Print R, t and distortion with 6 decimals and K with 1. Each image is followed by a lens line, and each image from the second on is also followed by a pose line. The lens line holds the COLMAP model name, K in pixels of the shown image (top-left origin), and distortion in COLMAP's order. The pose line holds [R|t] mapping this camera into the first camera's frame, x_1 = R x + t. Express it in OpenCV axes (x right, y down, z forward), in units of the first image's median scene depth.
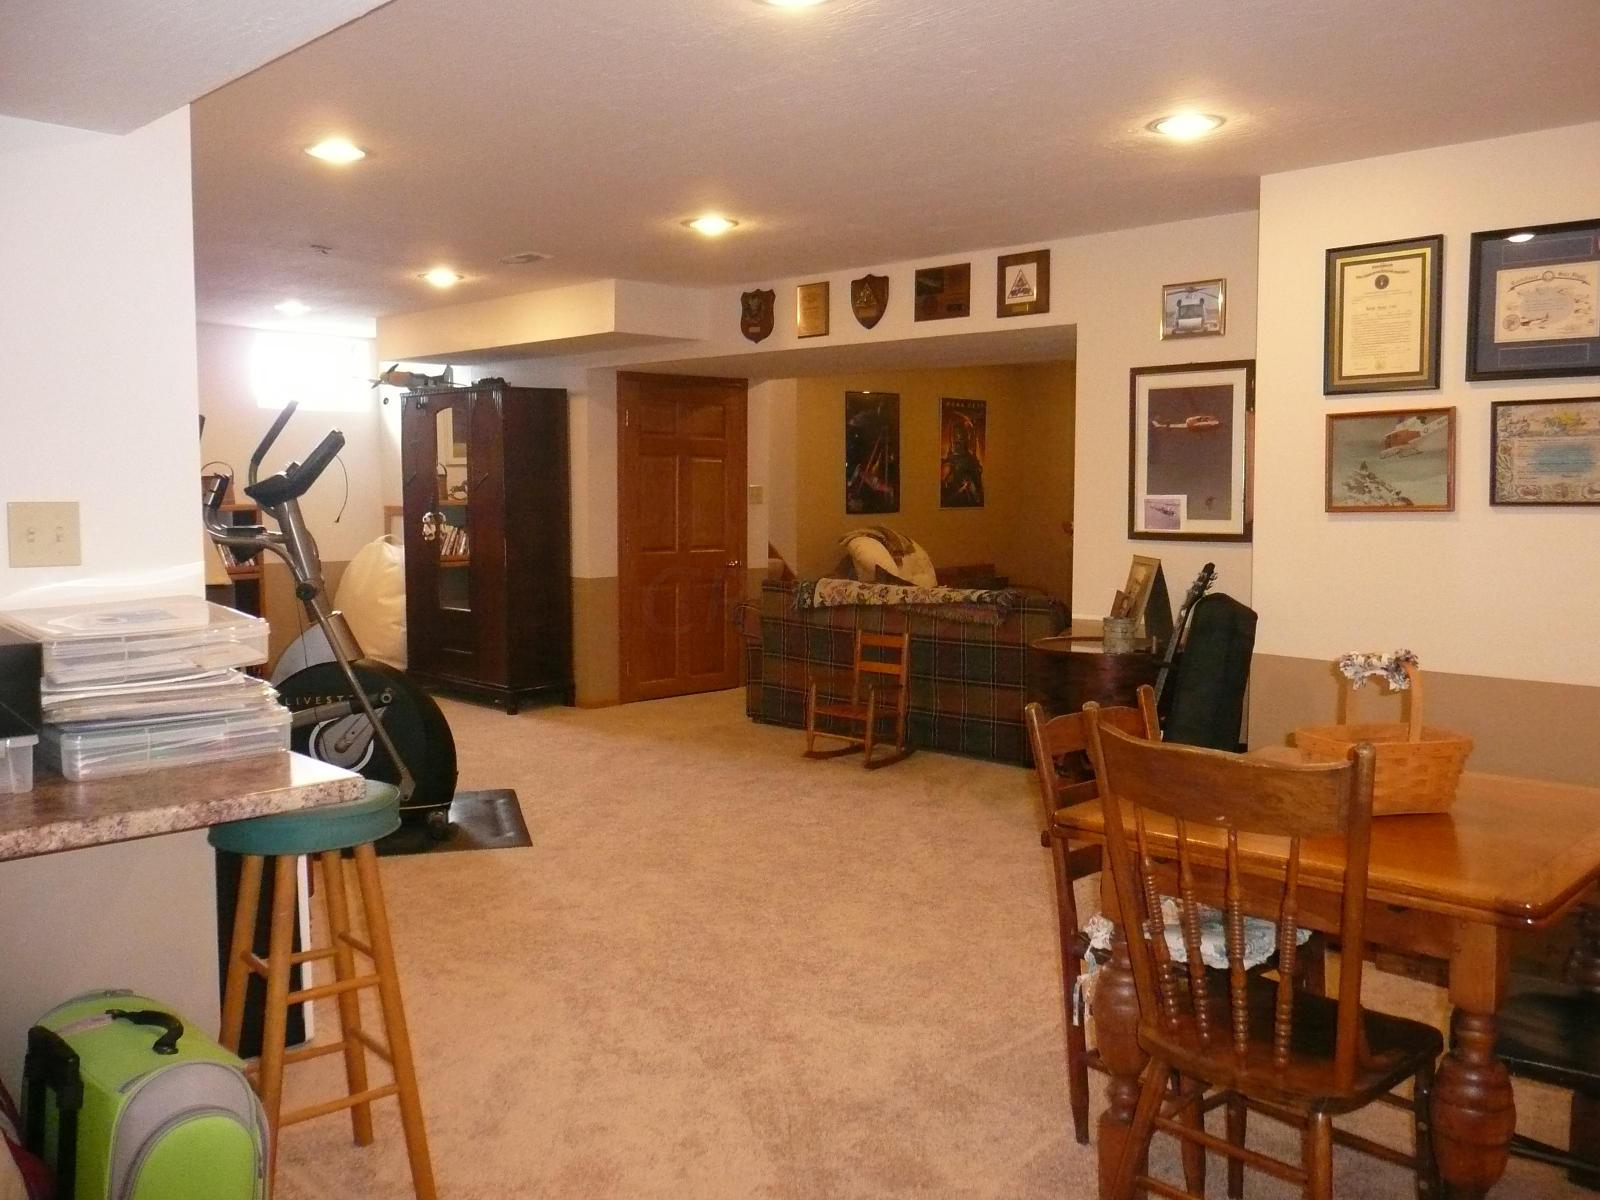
lens RADIAL K [[1356.8, 0, 800.1], [0, 1356.8, 582.8], [0, 0, 1]] dist [-0.049595, 0.044705]
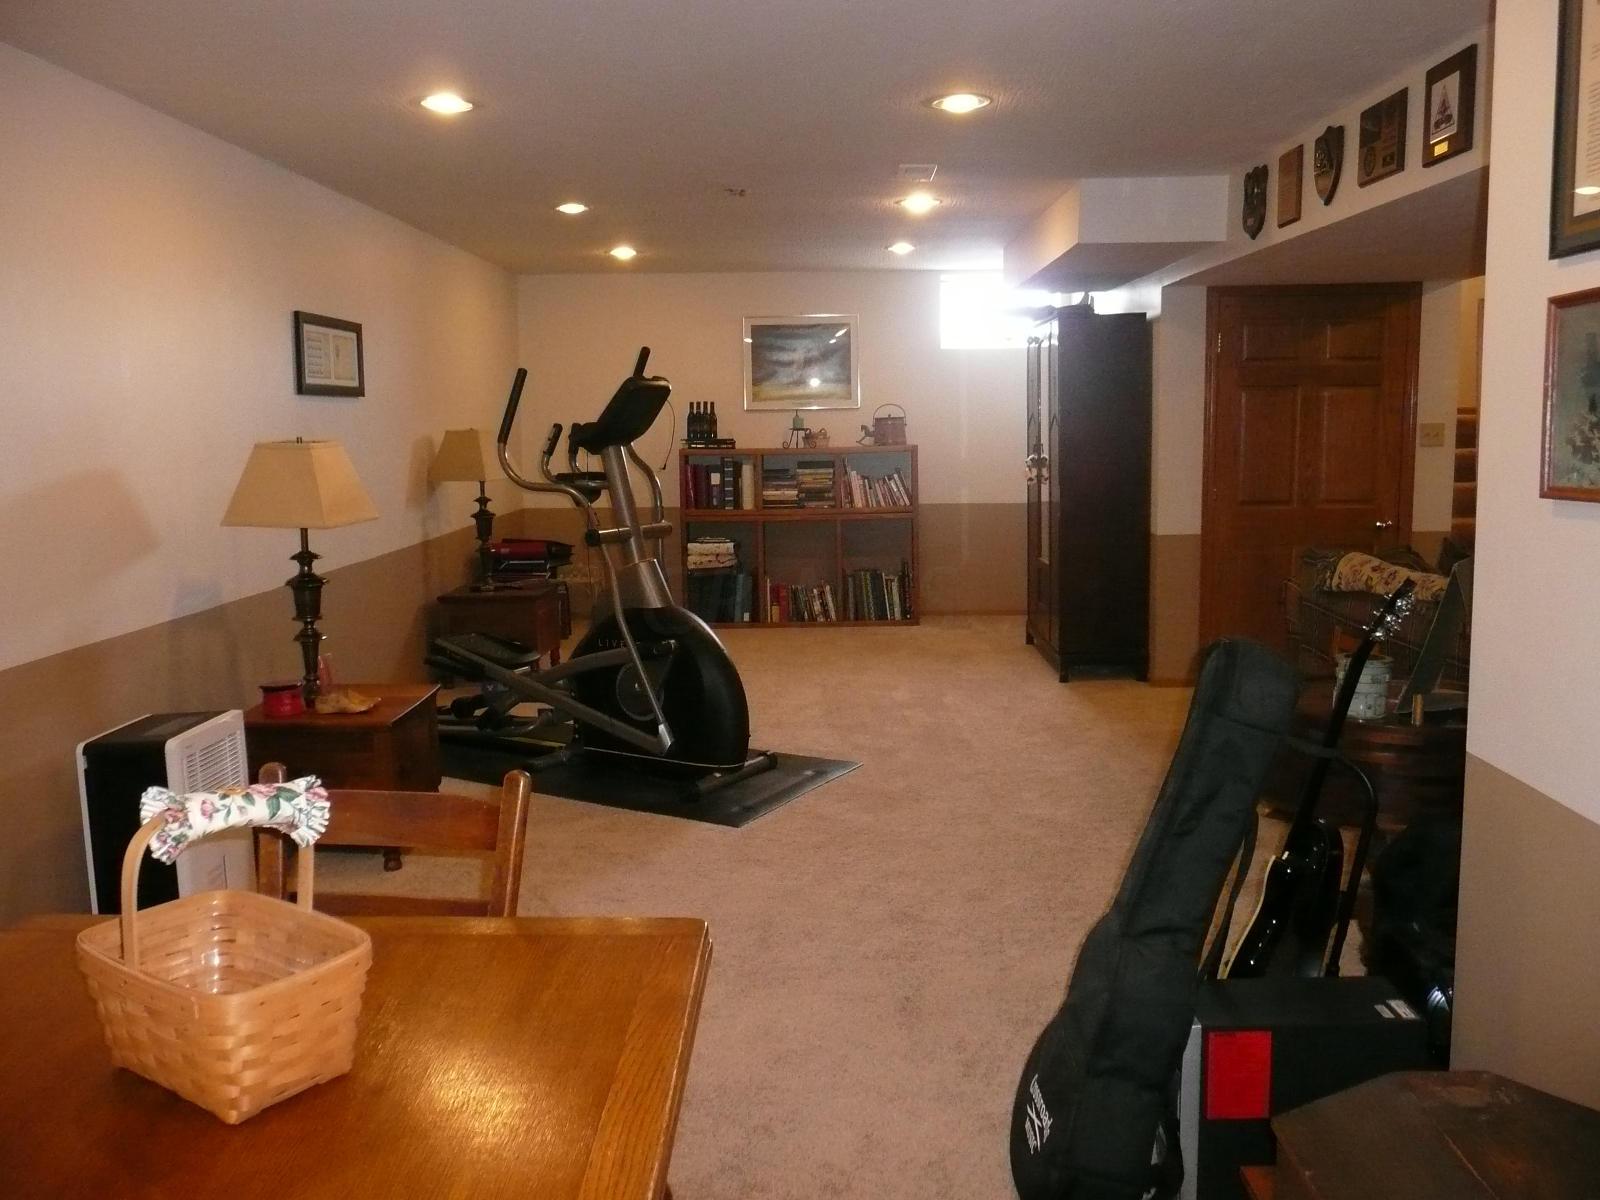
lens RADIAL K [[1356.8, 0, 799.7], [0, 1356.8, 609.3], [0, 0, 1]] dist [-0.049595, 0.044705]
pose [[0.721711, 0.083867, -0.687095, 0.335454], [-0.033889, 0.995724, 0.085941, -0.028026], [0.691365, -0.038740, 0.721467, 0.284950]]
